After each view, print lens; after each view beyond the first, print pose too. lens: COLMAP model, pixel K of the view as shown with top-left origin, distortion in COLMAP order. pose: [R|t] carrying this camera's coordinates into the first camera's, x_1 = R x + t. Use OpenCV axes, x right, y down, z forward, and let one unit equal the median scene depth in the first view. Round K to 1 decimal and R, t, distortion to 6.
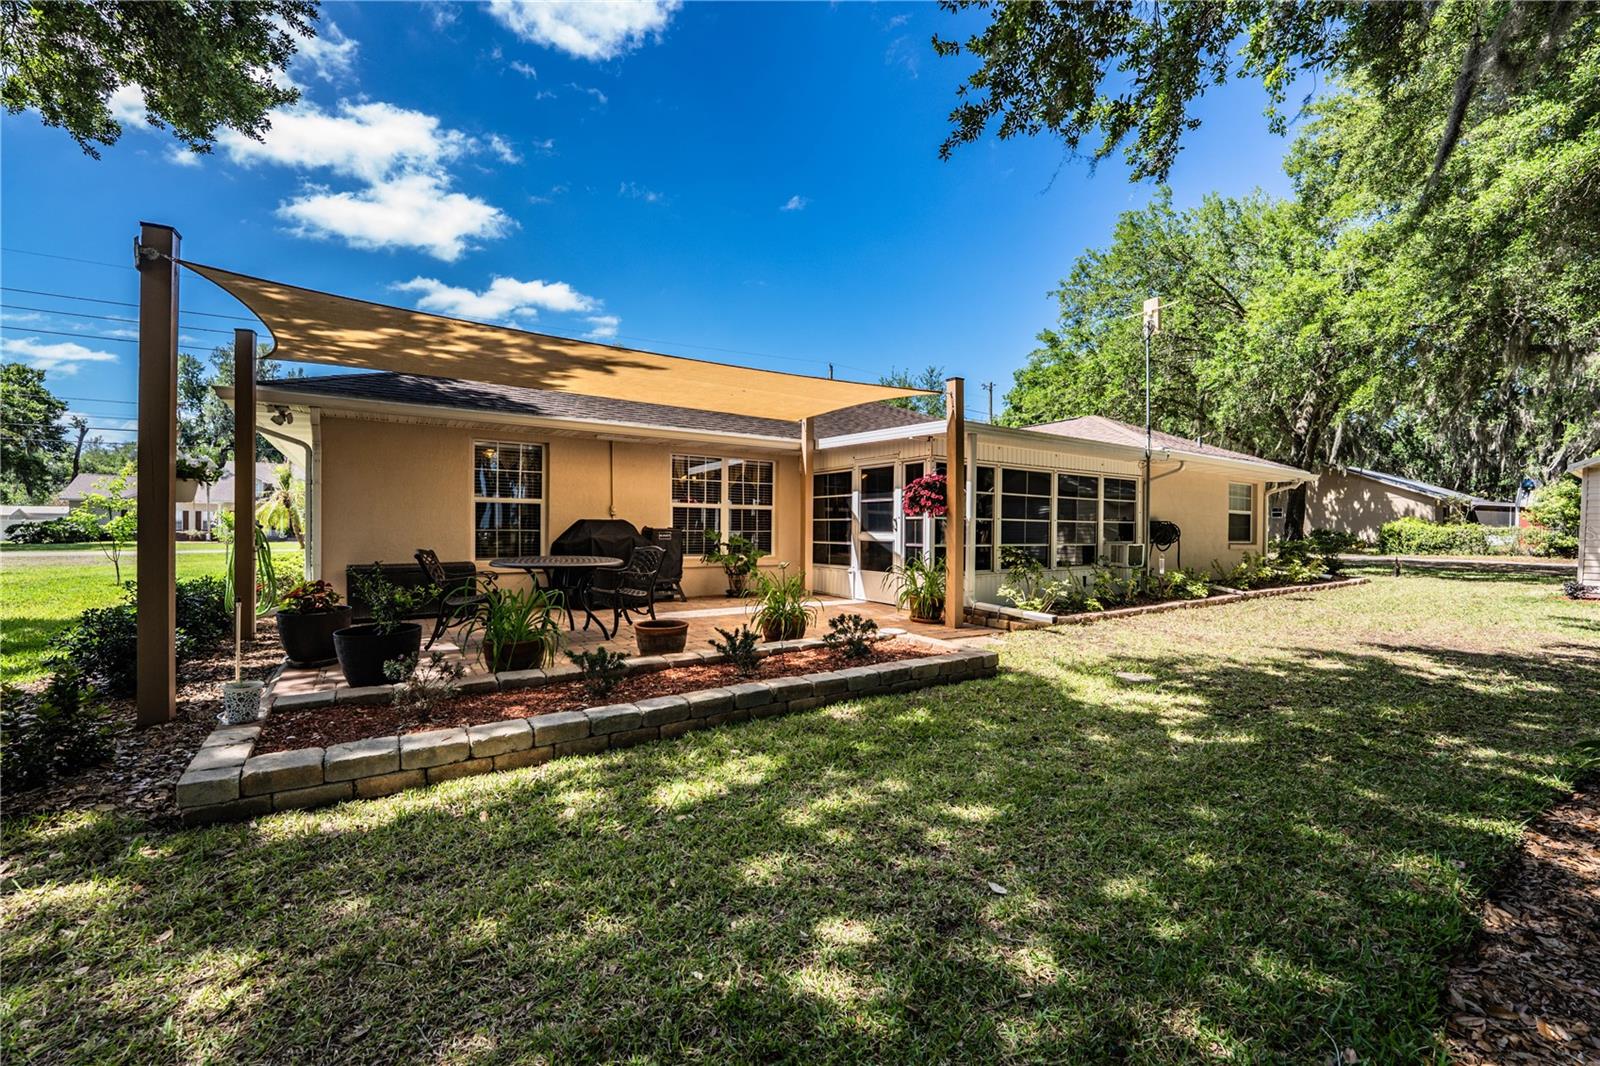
lens RADIAL K [[647.1, 0, 800.0], [0, 647.1, 533.0], [0, 0, 1]] dist [0.002333, 0.000316]
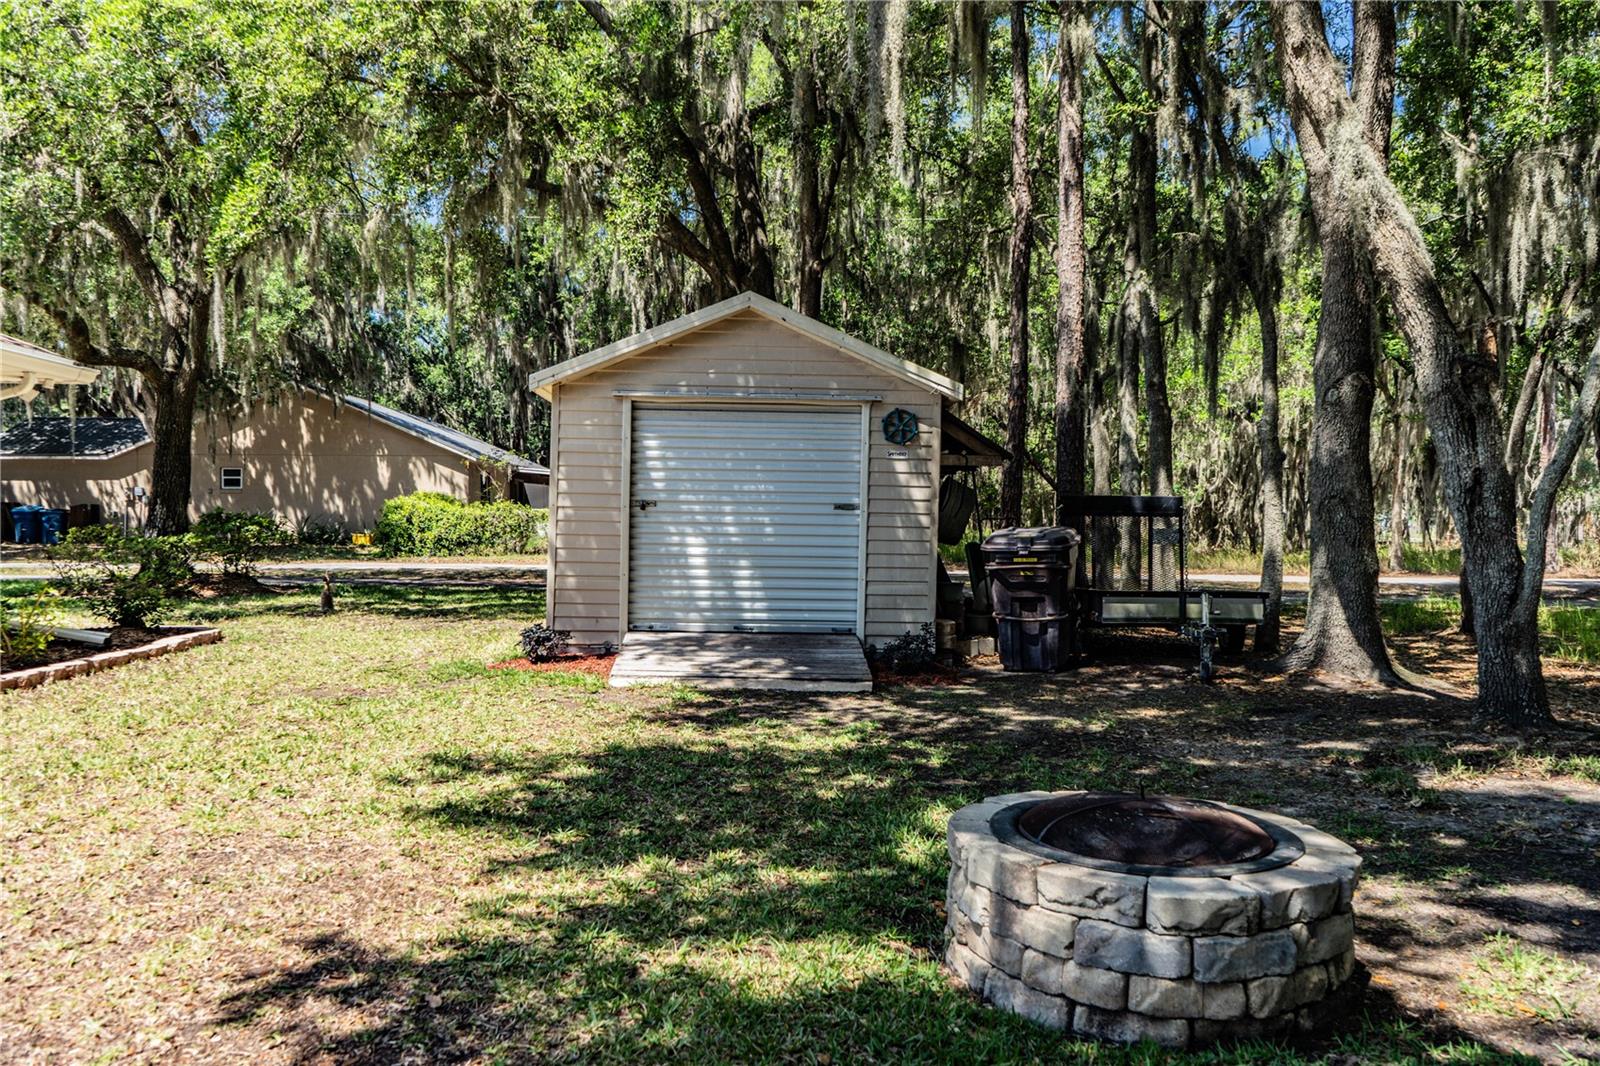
lens RADIAL K [[1247.2, 0, 800.0], [0, 1247.2, 533.0], [0, 0, 1]] dist [0.002906, 0.001221]
pose [[0.544709, -0.013712, 0.838513, 0.581551], [0.004002, 0.999897, 0.013751, -0.002510], [-0.838615, -0.004135, 0.544708, 0.382998]]
